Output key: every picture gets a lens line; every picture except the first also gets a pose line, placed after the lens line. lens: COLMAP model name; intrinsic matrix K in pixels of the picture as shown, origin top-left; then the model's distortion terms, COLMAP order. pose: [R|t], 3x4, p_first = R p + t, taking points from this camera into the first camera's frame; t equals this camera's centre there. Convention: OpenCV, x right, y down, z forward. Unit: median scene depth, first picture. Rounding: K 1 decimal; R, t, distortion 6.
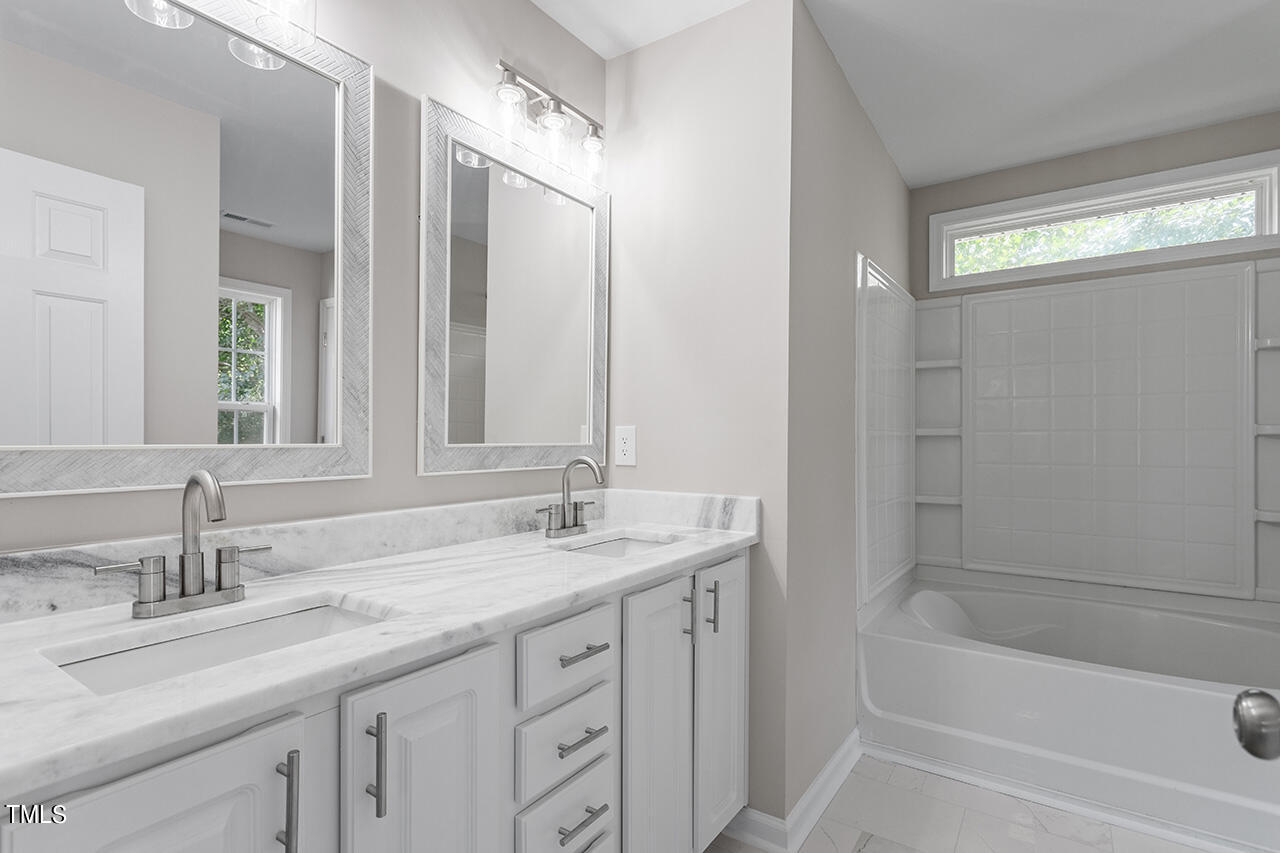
lens RADIAL K [[610.1, 0, 640.9], [0, 610.1, 413.4], [0, 0, 1]] dist [-0.000739, 0.000103]
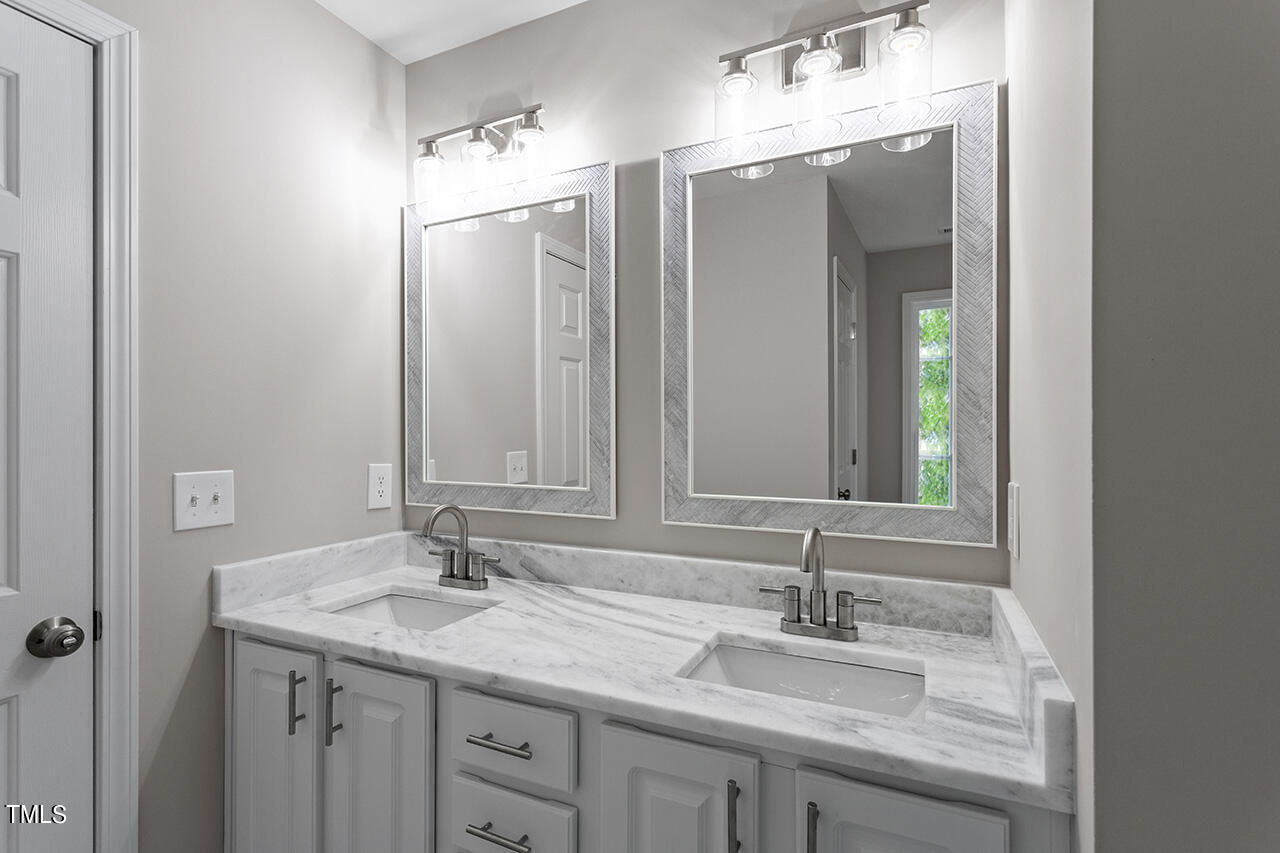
lens RADIAL K [[610.1, 0, 640.9], [0, 610.1, 413.4], [0, 0, 1]] dist [-0.000739, 0.000103]
pose [[0.173701, -0.031923, -0.984281, 0.664627], [0.037479, 0.998965, -0.025785, -0.058915], [0.984085, -0.032411, 0.174718, 0.810485]]
